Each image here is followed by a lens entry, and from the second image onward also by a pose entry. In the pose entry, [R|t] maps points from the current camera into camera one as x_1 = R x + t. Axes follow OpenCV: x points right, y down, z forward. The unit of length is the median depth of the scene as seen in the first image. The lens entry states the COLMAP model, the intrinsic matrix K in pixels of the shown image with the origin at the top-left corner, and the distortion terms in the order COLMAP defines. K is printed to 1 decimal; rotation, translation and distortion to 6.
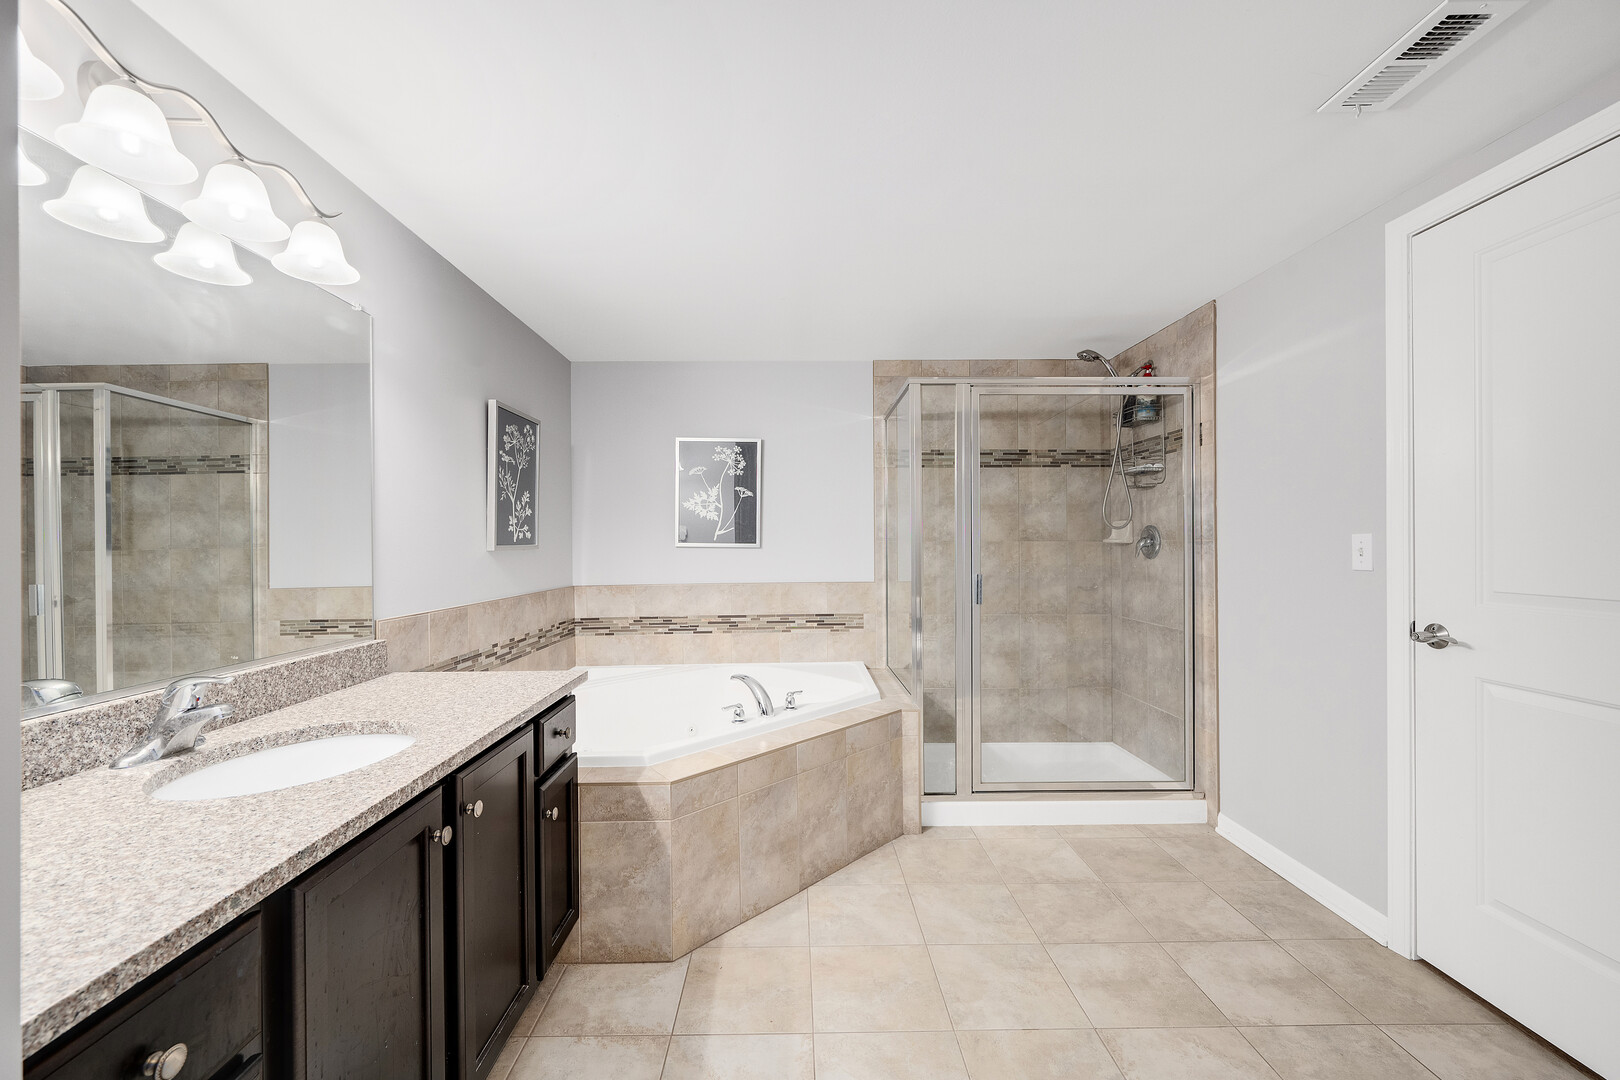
lens RADIAL K [[673.8, 0, 810.0], [0, 673.8, 540.0], [0, 0, 1]] dist [0.000448, 0.000243]
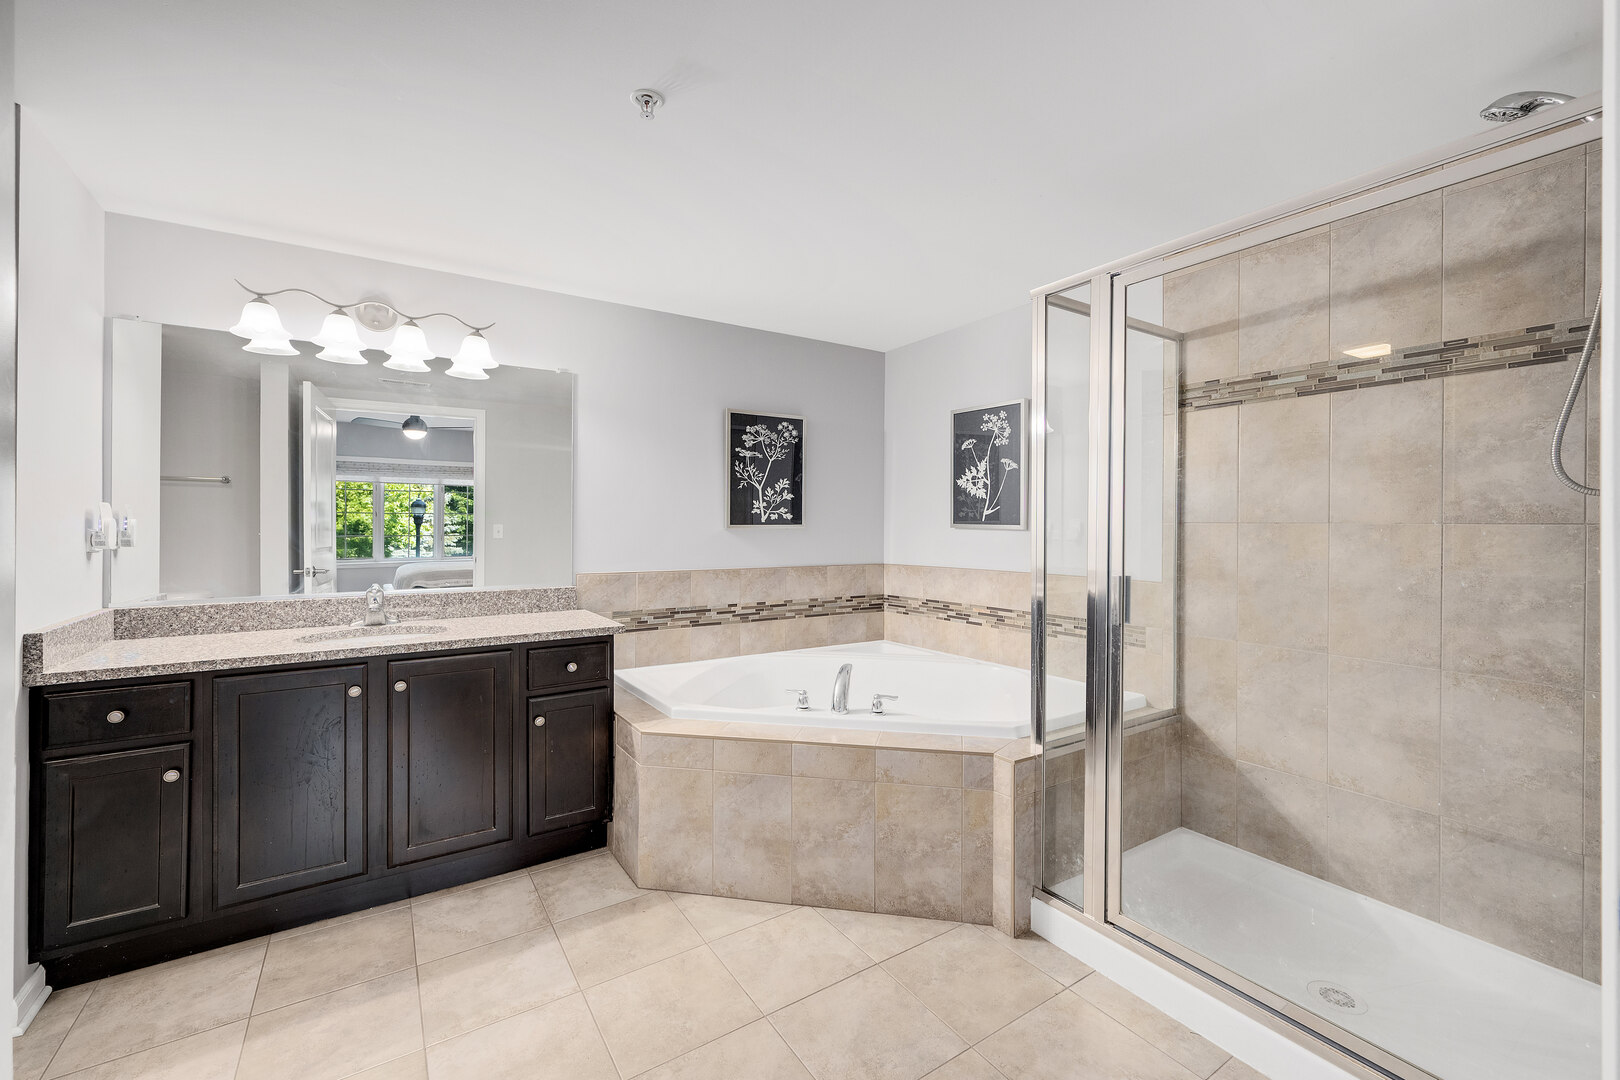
lens RADIAL K [[678.9, 0, 810.9], [0, 678.9, 521.0], [0, 0, 1]] dist [0.000707, -0.000191]
pose [[0.535120, 0.001885, -0.844774, 0.595759], [-0.000623, 0.999998, 0.001837, -0.001323], [0.844776, -0.000456, 0.535120, 0.403185]]
